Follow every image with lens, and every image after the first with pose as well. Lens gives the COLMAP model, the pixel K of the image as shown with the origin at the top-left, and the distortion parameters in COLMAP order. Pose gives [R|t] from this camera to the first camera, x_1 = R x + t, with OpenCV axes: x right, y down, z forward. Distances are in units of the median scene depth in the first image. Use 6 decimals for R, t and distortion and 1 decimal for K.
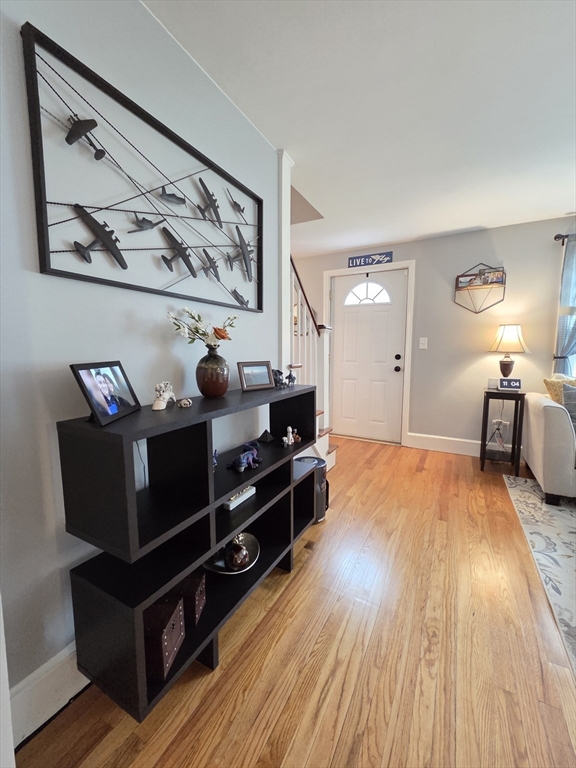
lens RADIAL K [[313.0, 0, 288.0], [0, 313.0, 384.0], [0, 0, 1]] dist [-0.000897, -0.000068]
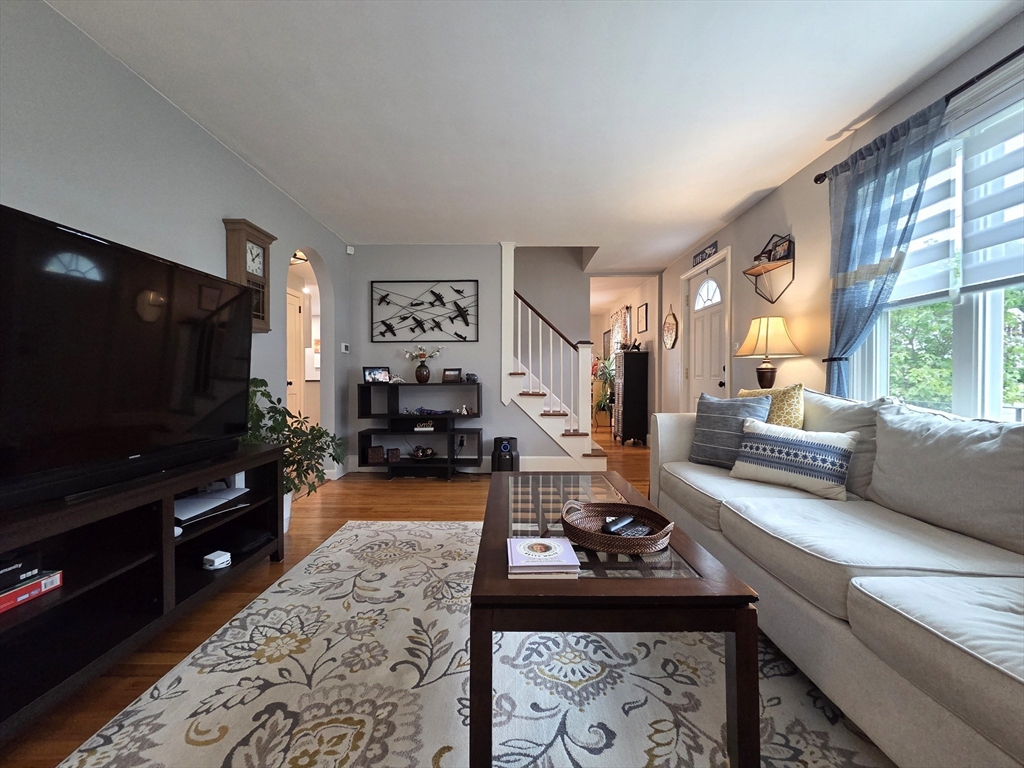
lens RADIAL K [[418.6, 0, 512.0], [0, 418.6, 384.0], [0, 0, 1]] dist [0.000318, 0.000043]
pose [[0.473390, 0.006767, -0.880827, 2.628187], [-0.088095, 0.995321, -0.039699, 0.106165], [0.876437, 0.096390, 0.471771, 0.111886]]
